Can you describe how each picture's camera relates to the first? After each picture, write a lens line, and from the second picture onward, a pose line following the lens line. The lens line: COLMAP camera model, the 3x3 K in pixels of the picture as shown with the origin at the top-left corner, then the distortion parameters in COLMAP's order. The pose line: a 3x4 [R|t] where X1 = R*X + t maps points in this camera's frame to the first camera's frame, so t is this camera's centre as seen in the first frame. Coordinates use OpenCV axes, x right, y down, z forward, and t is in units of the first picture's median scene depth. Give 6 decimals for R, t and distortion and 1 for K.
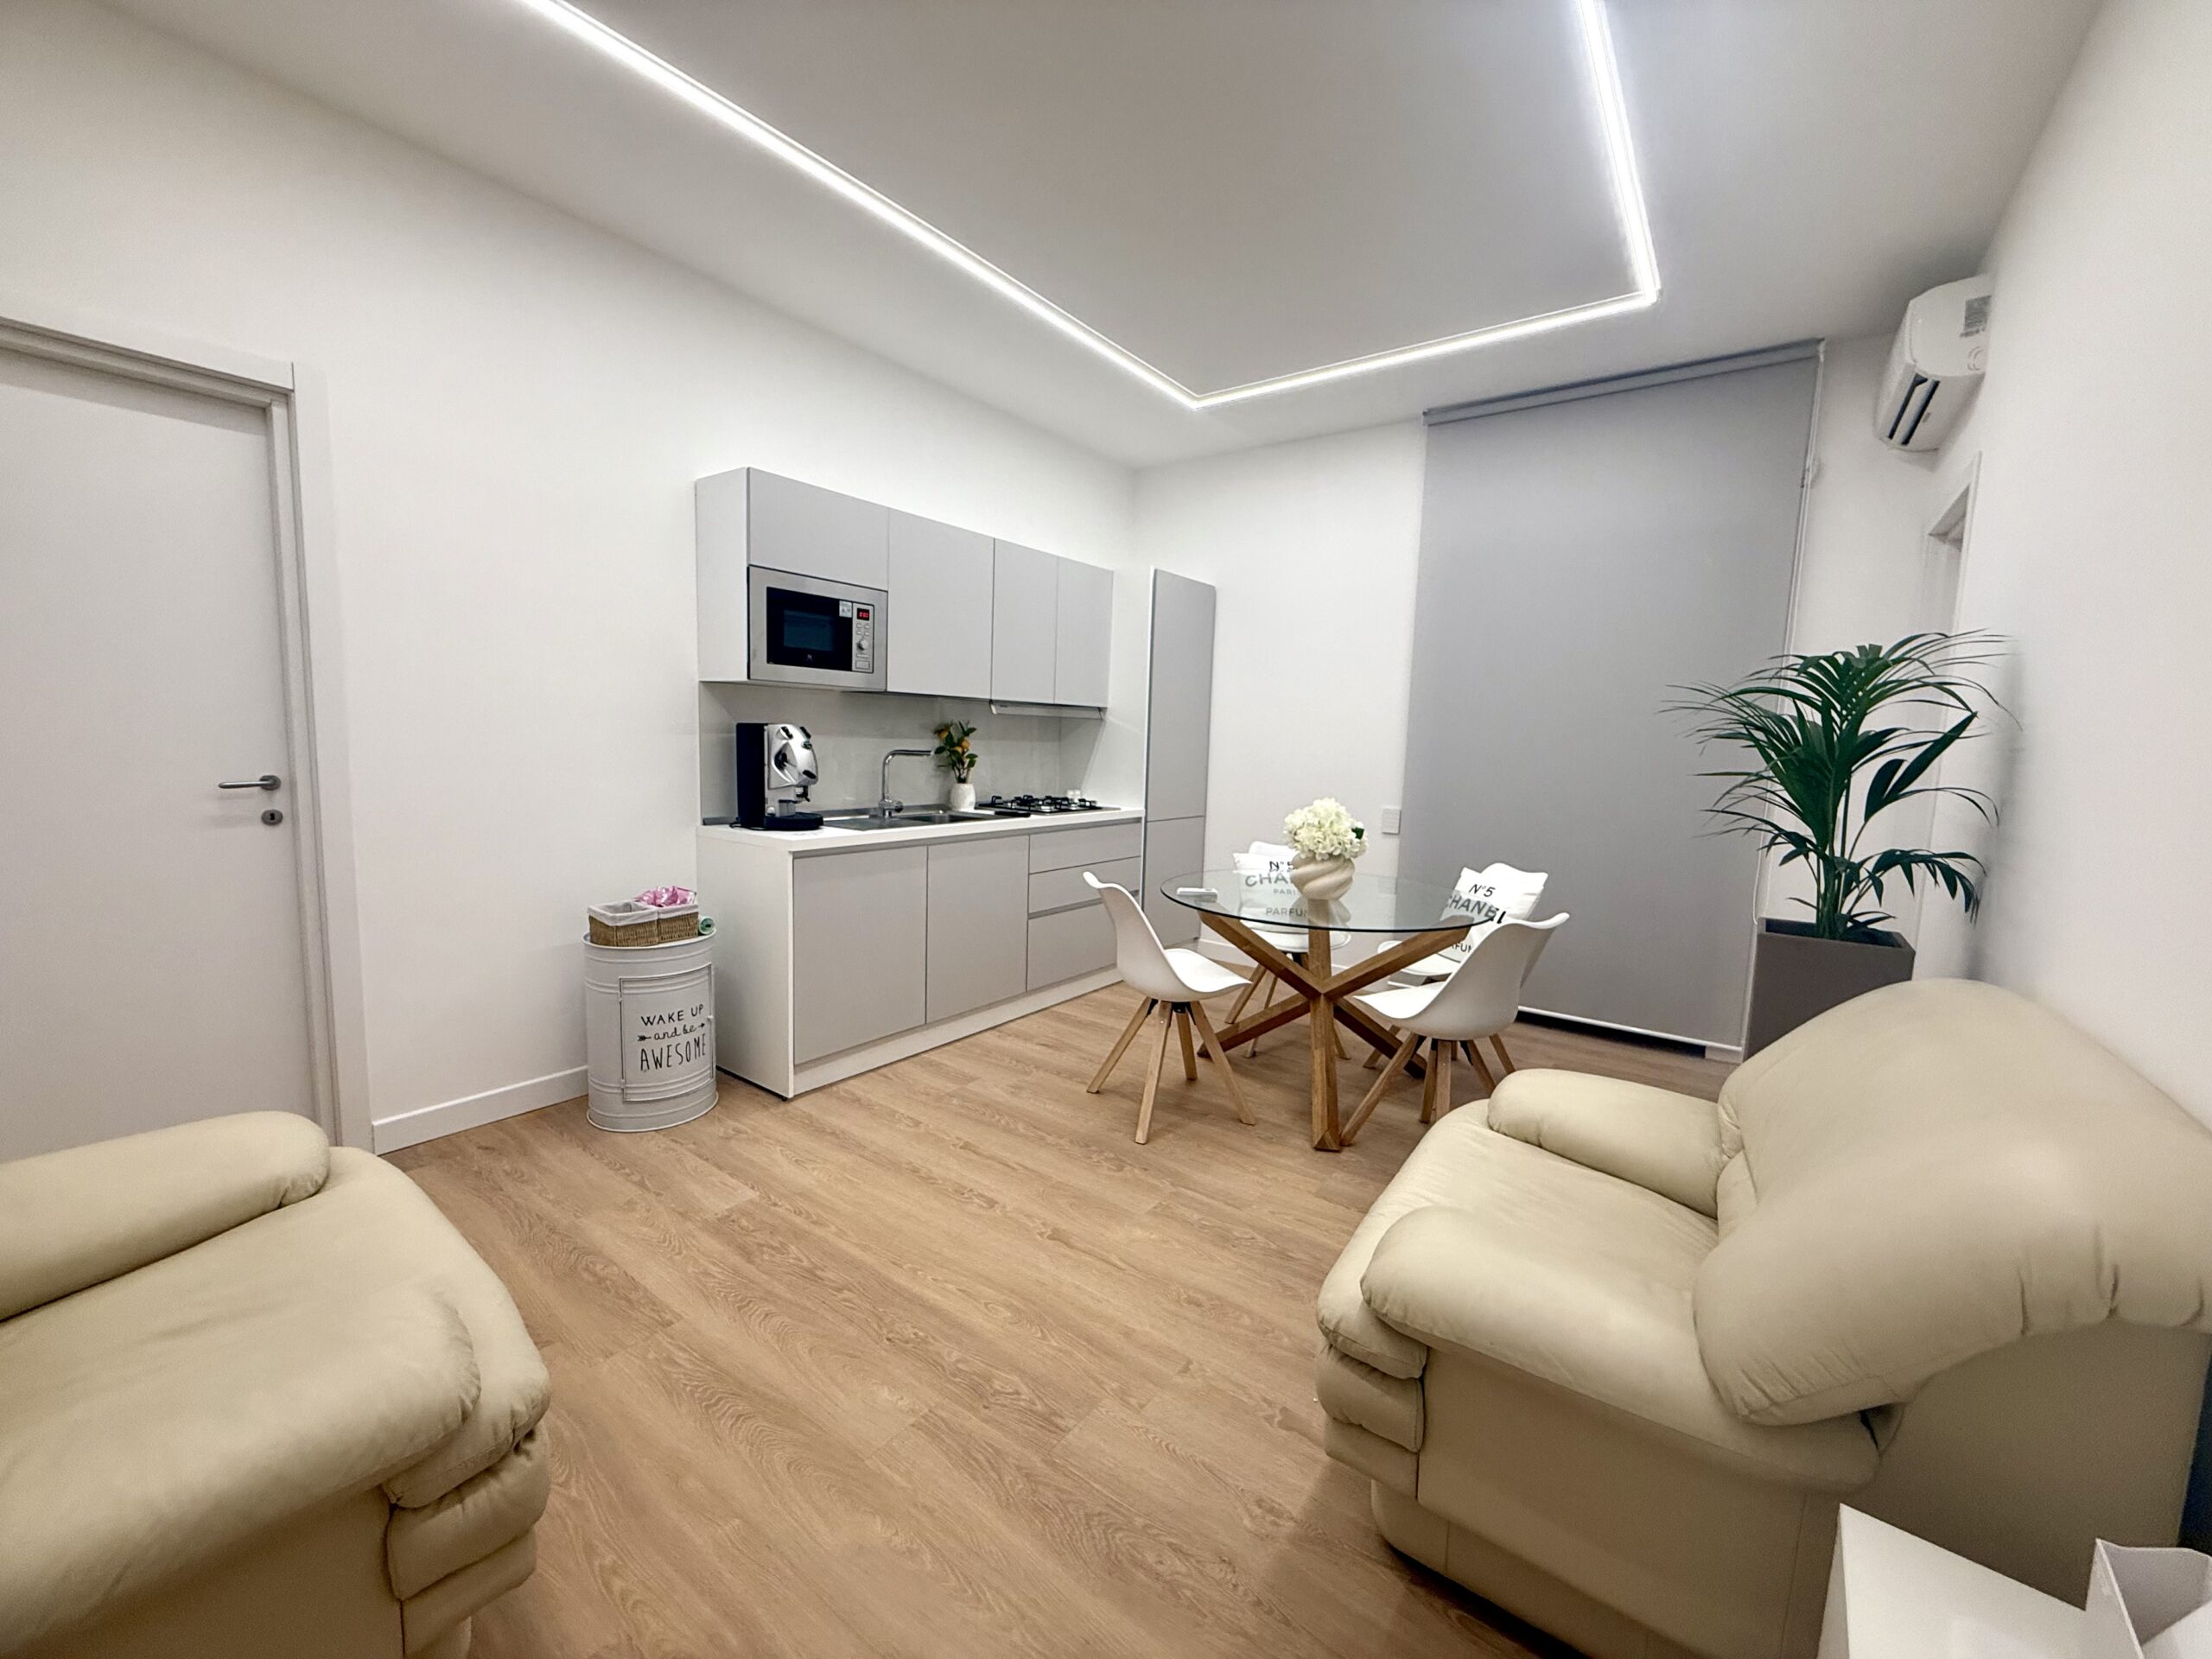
lens RADIAL K [[877.4, 0, 1106.5], [0, 877.4, 825.2], [0, 0, 1]] dist [-0.001966, -0.000117]
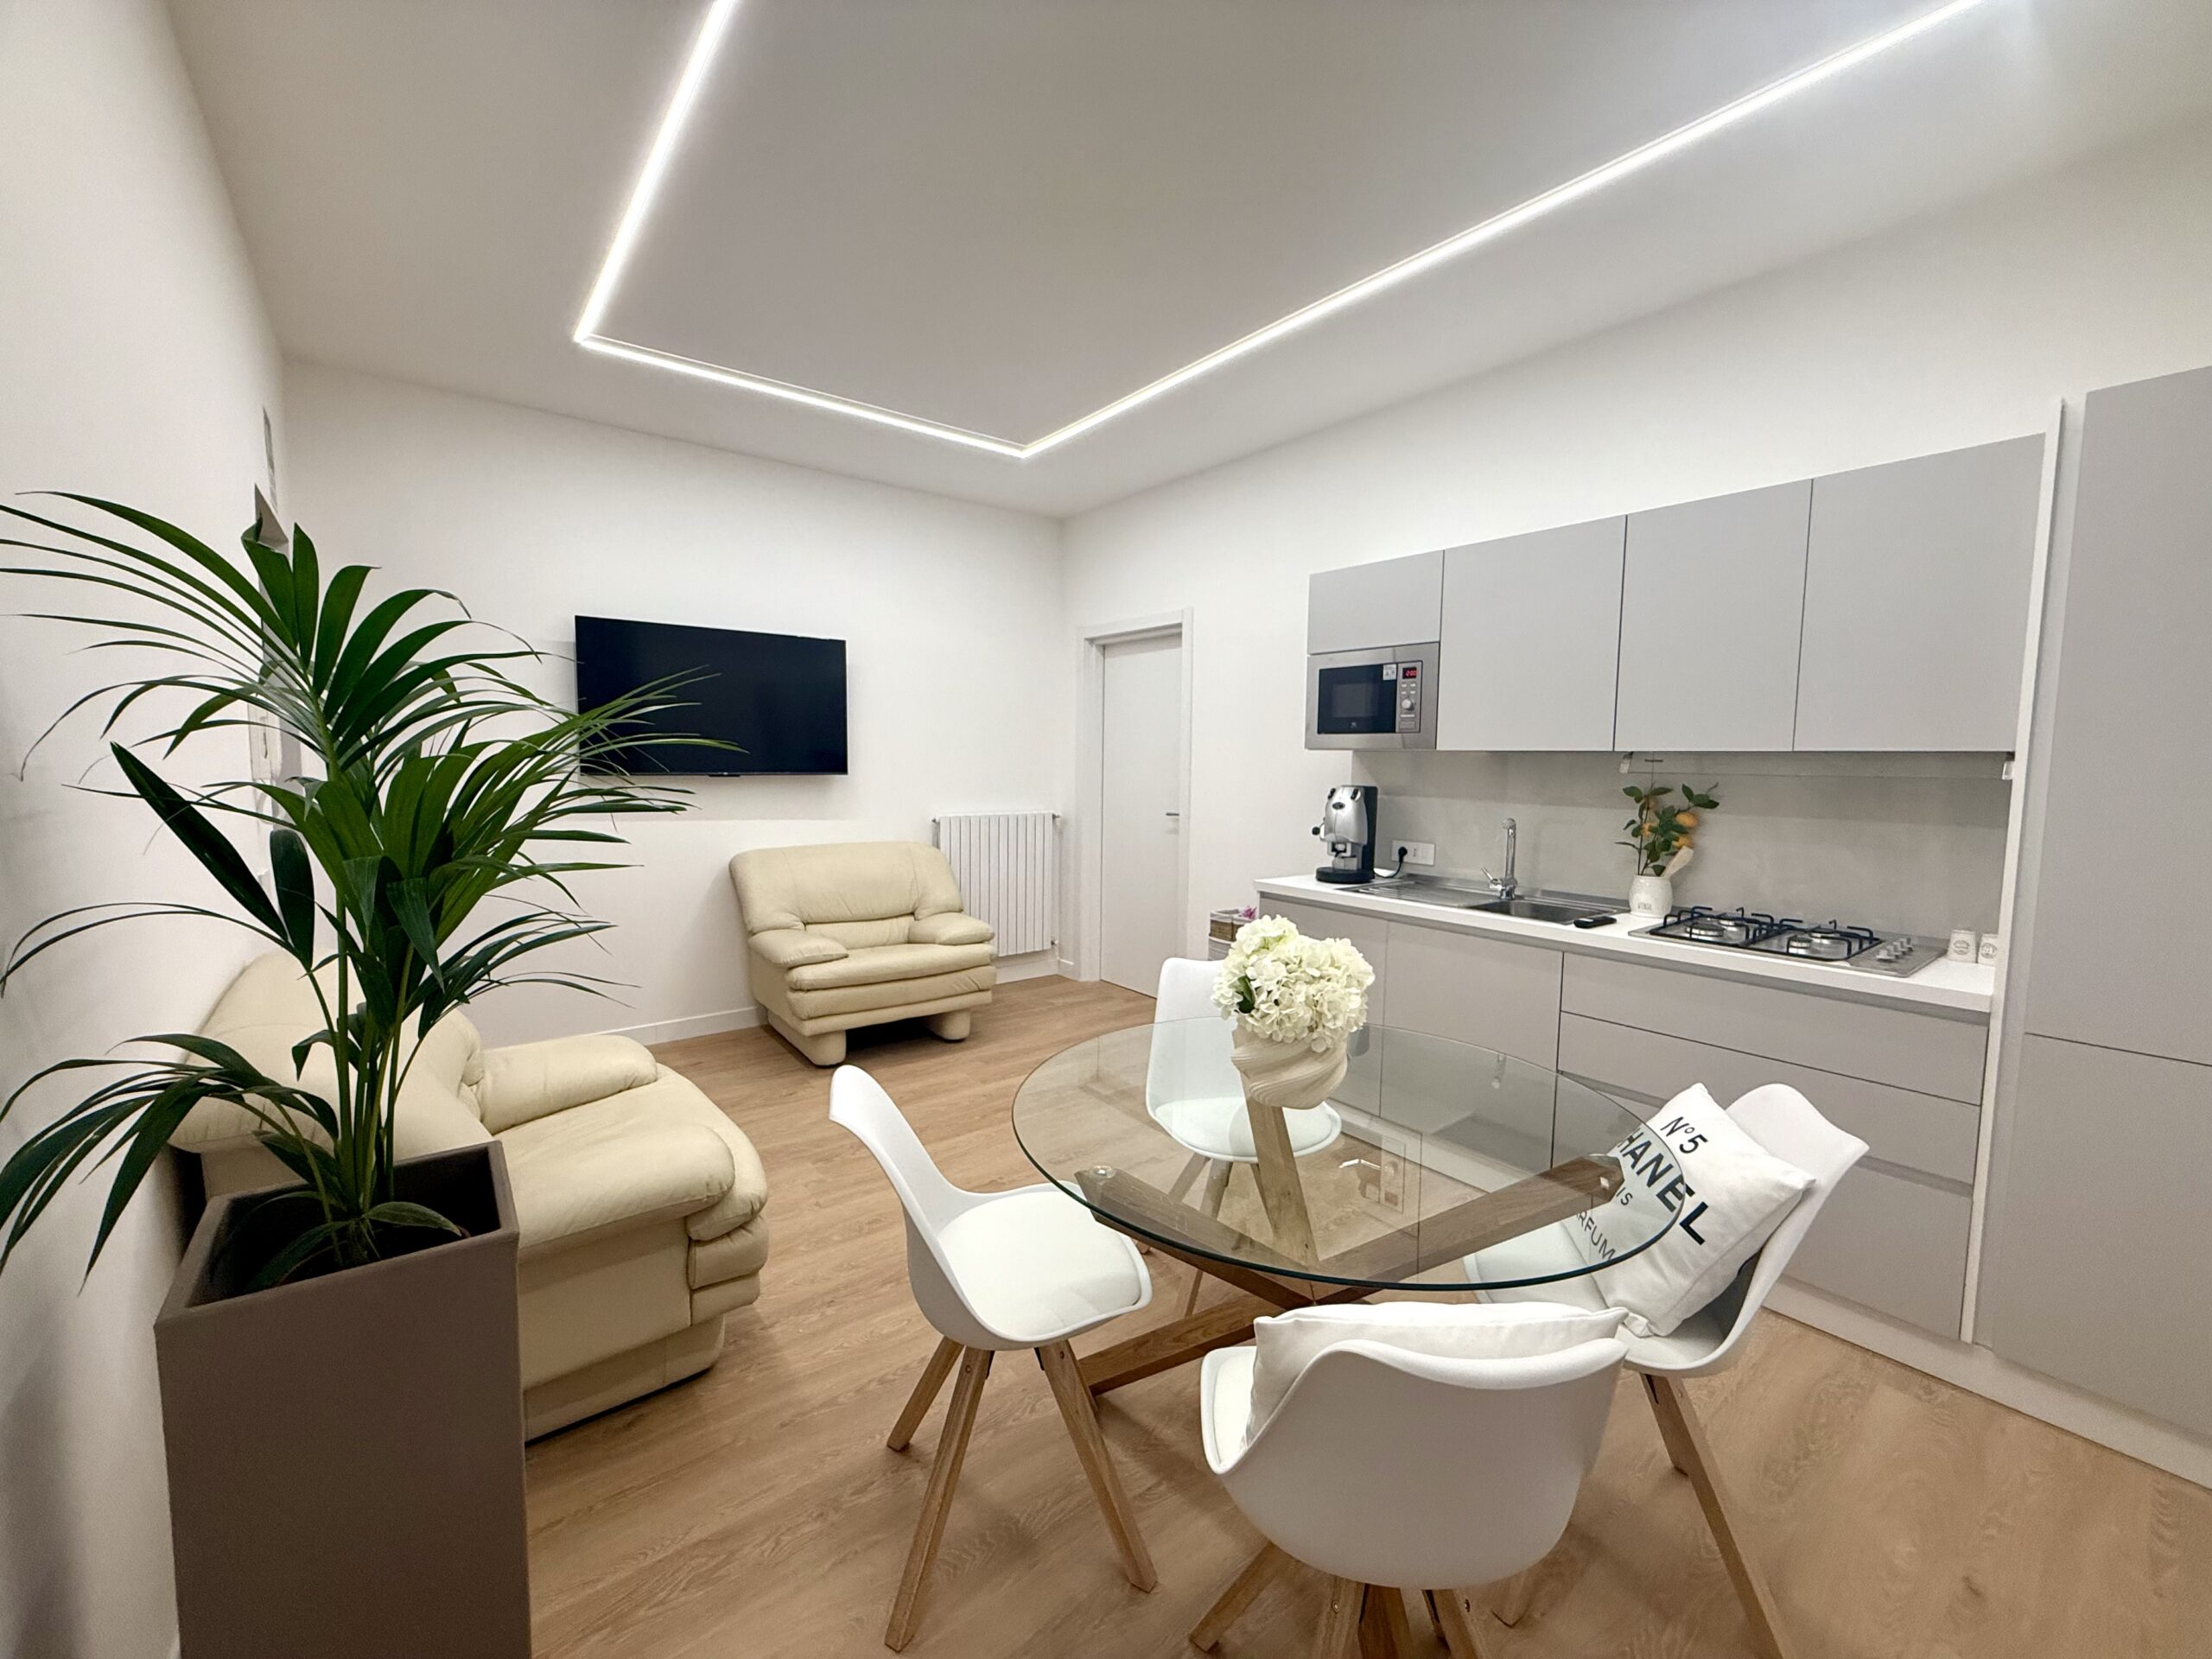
lens RADIAL K [[877.4, 0, 1107.9], [0, 877.4, 831.4], [0, 0, 1]] dist [-0.001966, -0.000117]
pose [[-0.253415, 0.043213, -0.966392, 0.756485], [-0.121686, 0.989642, 0.076162, -0.102714], [0.959674, 0.136897, -0.245531, 0.956460]]
